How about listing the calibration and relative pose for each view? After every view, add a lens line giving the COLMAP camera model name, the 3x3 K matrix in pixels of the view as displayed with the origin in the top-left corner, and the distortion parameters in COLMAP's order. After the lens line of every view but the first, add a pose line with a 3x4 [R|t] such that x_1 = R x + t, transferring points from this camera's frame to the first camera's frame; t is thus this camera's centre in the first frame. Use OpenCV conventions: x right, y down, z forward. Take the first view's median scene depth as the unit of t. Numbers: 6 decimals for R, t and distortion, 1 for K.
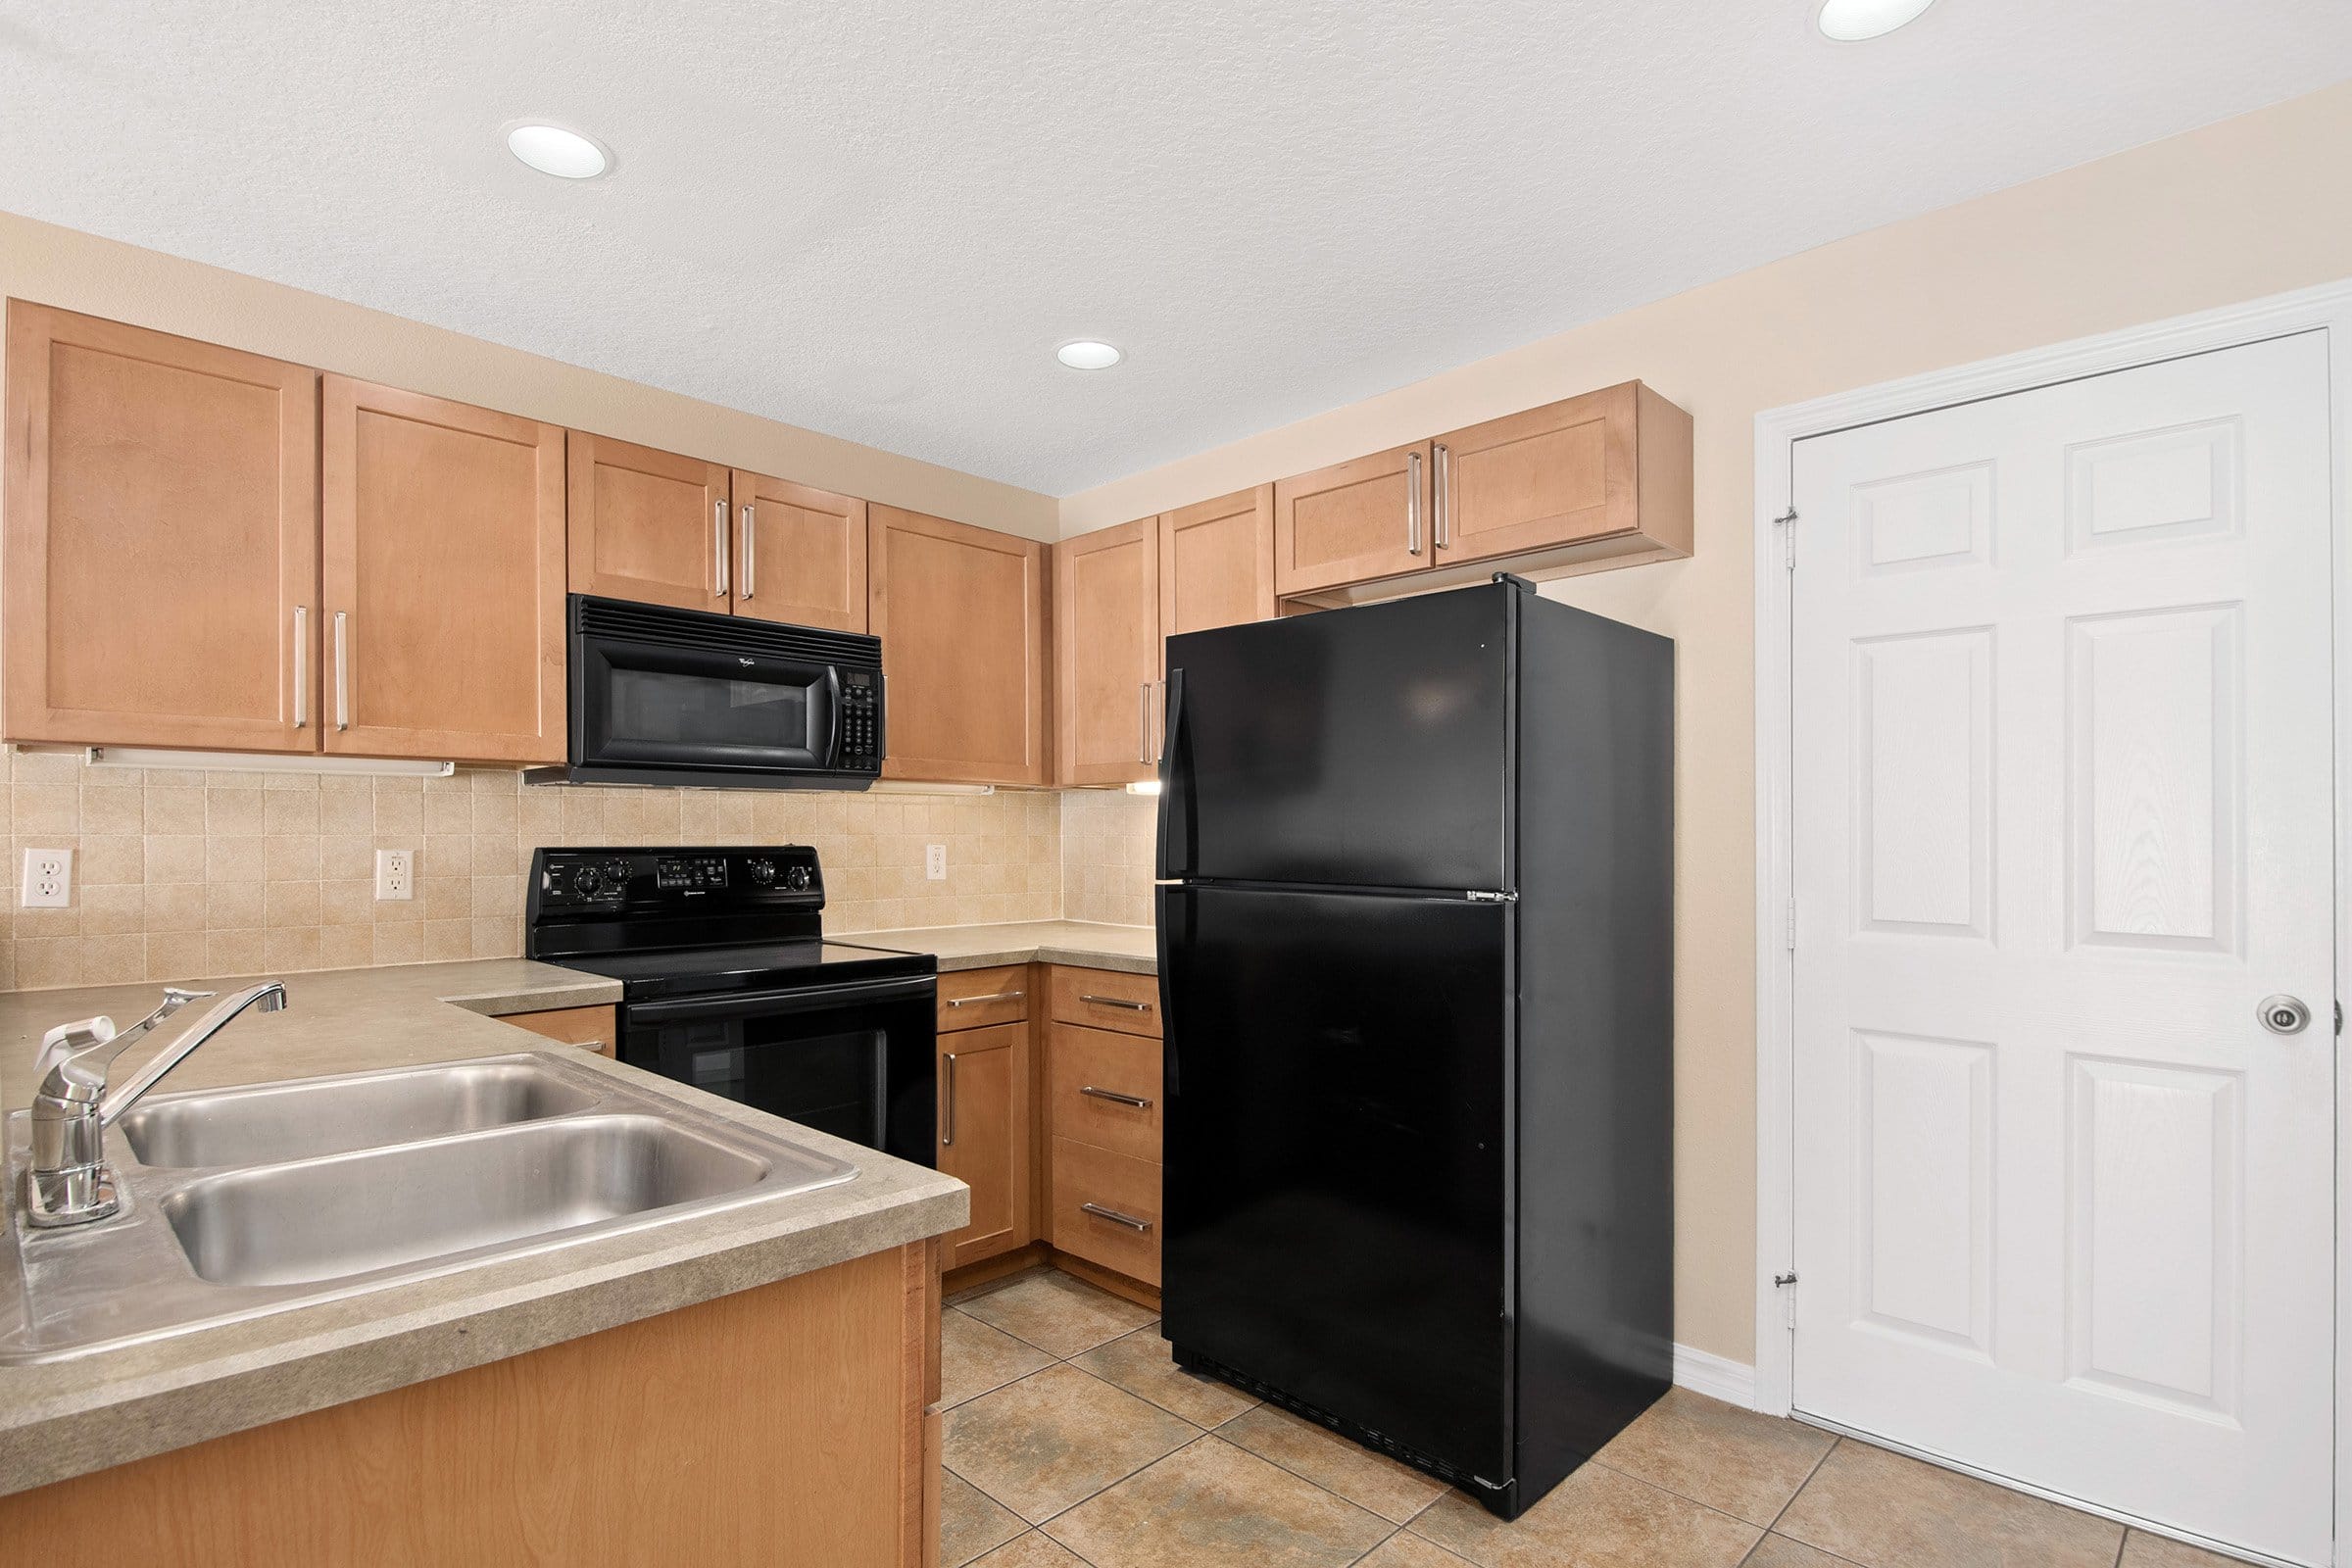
lens RADIAL K [[1147.3, 0, 1169.8], [0, 1147.3, 842.1], [0, 0, 1]] dist [0.002171, -0.000090]
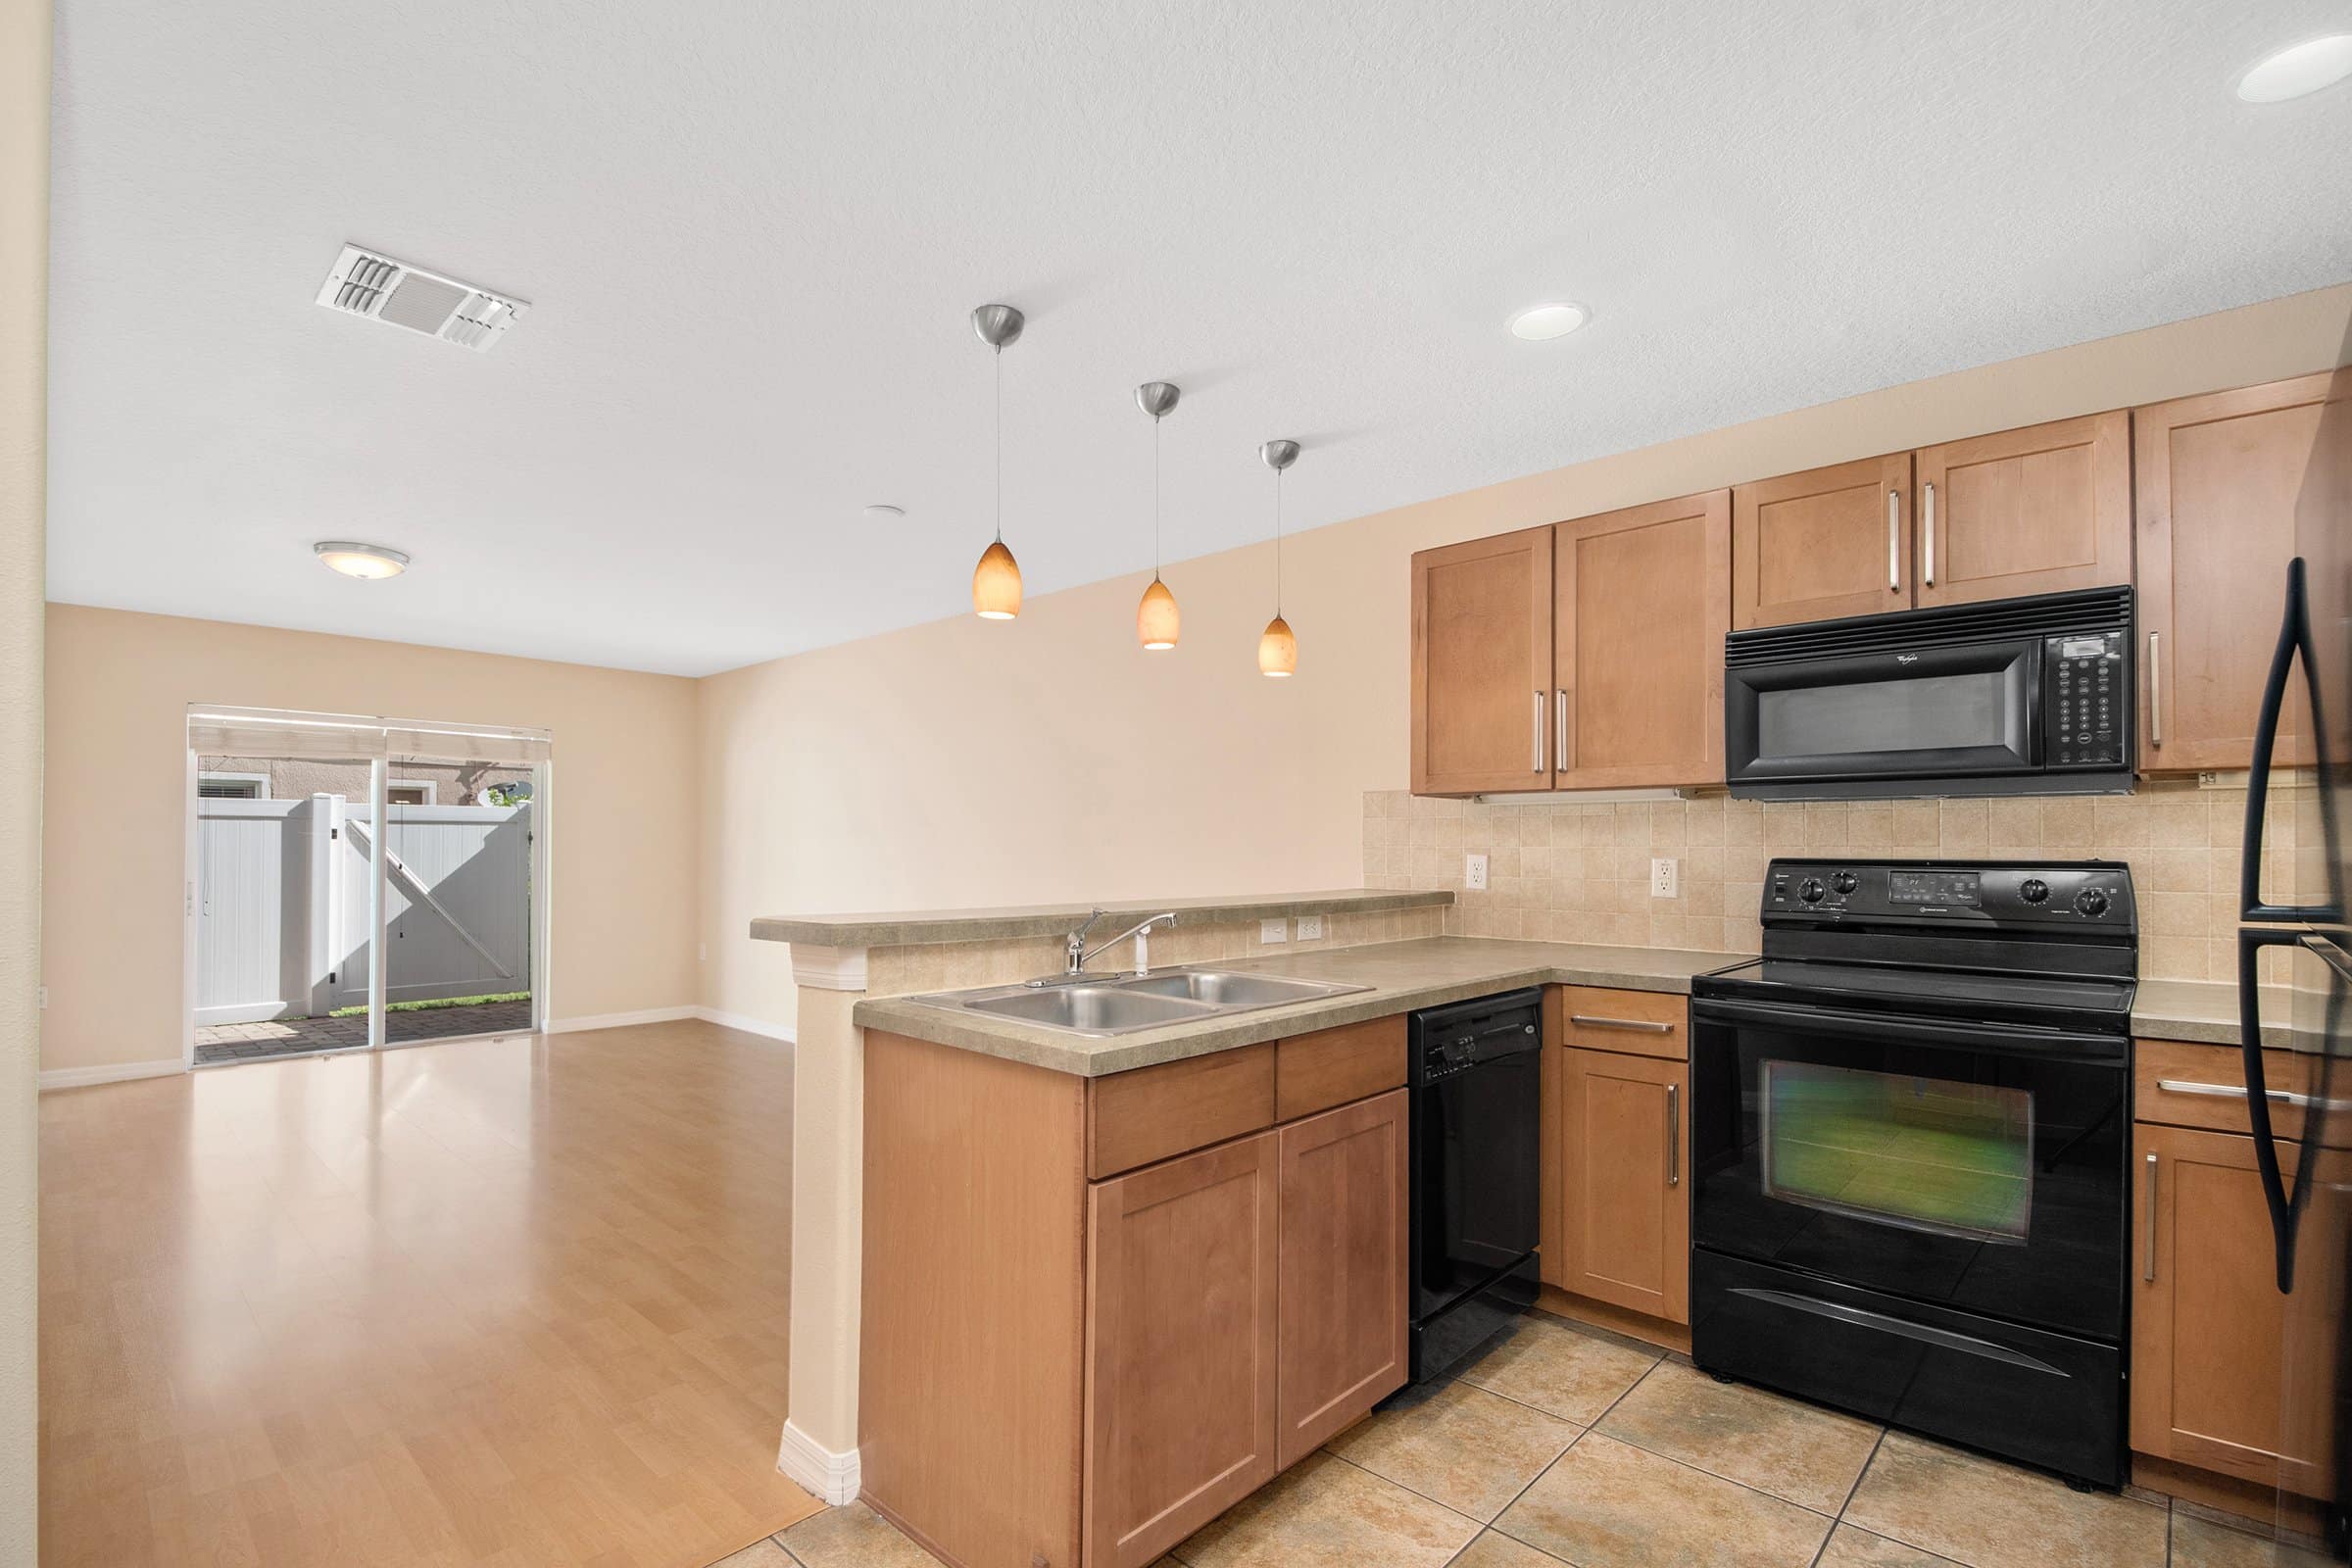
lens RADIAL K [[1088.1, 0, 1105.9], [0, 1088.1, 842.3], [0, 0, 1]] dist [-0.000603, -0.000170]
pose [[-0.013598, -0.003114, -0.999903, 0.556653], [-0.005938, 0.999978, -0.003034, -0.004039], [0.999890, 0.005896, -0.013616, 0.403186]]
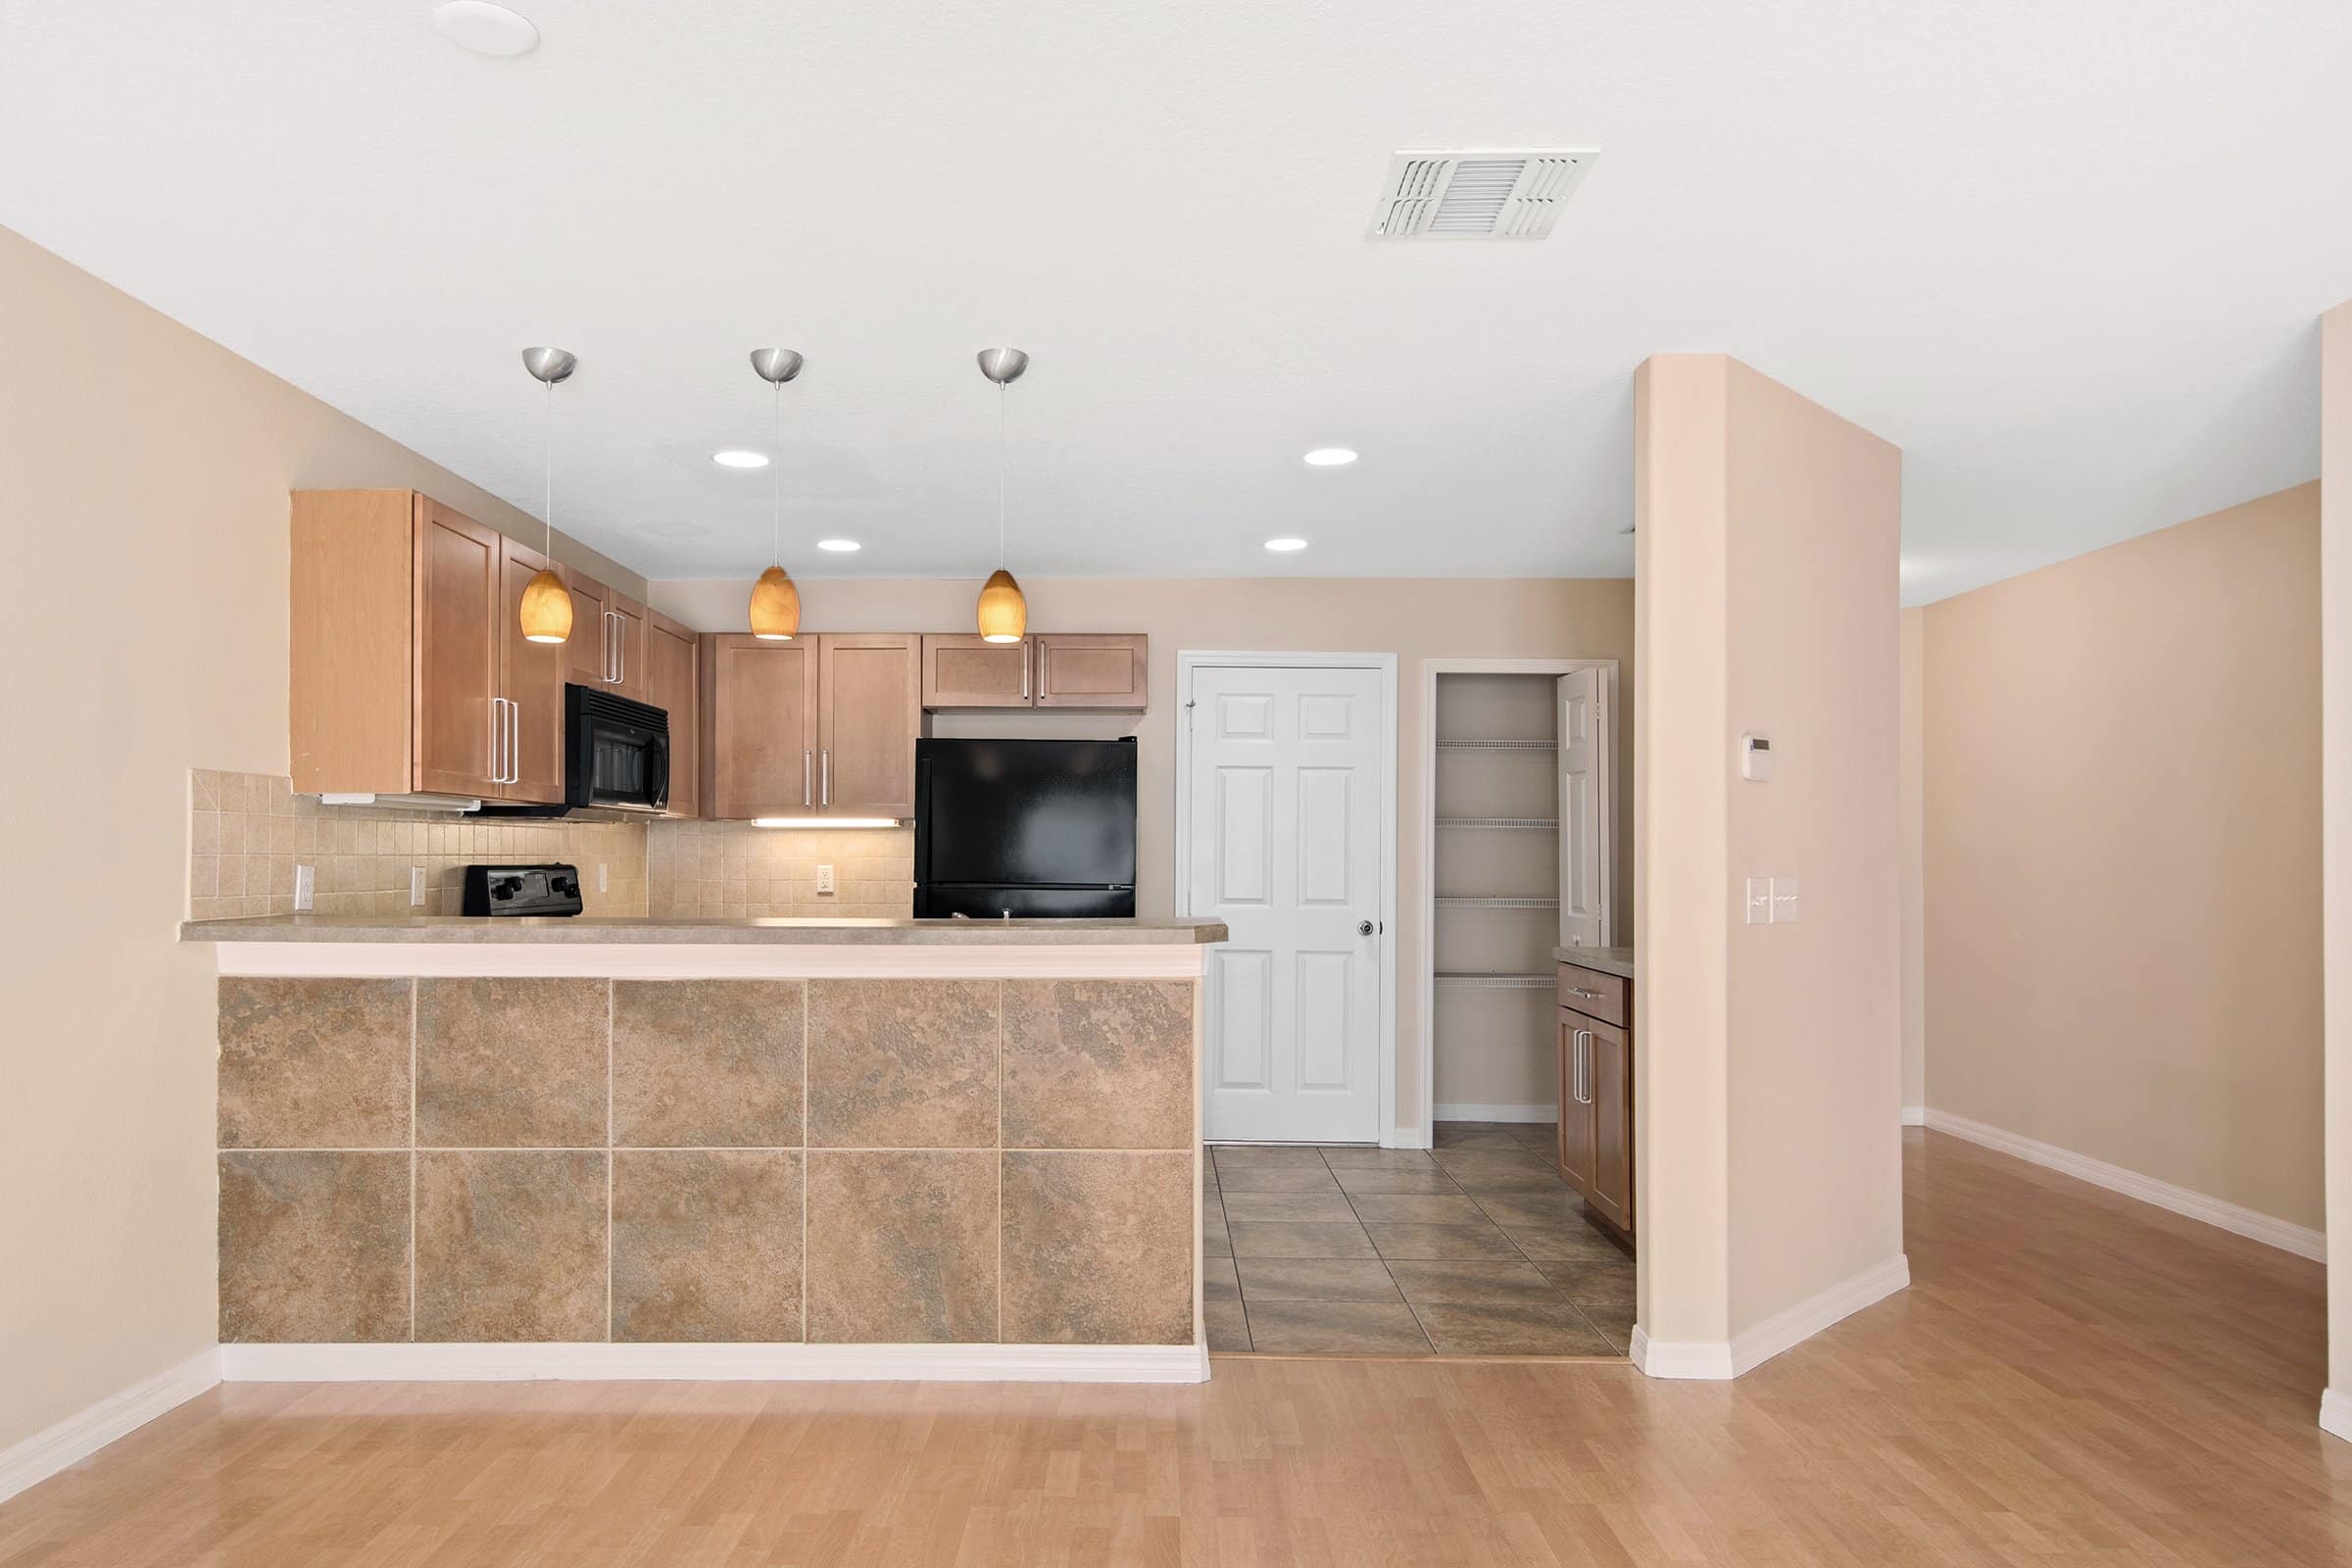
lens RADIAL K [[1498.9, 0, 1143.7], [0, 1498.9, 837.6], [0, 0, 1]] dist [0.032647, -0.023828]
pose [[0.715763, 0.013621, 0.698211, -1.297734], [-0.003322, 0.999865, -0.016101, -0.000757], [-0.698336, 0.009205, 0.715711, -0.800690]]
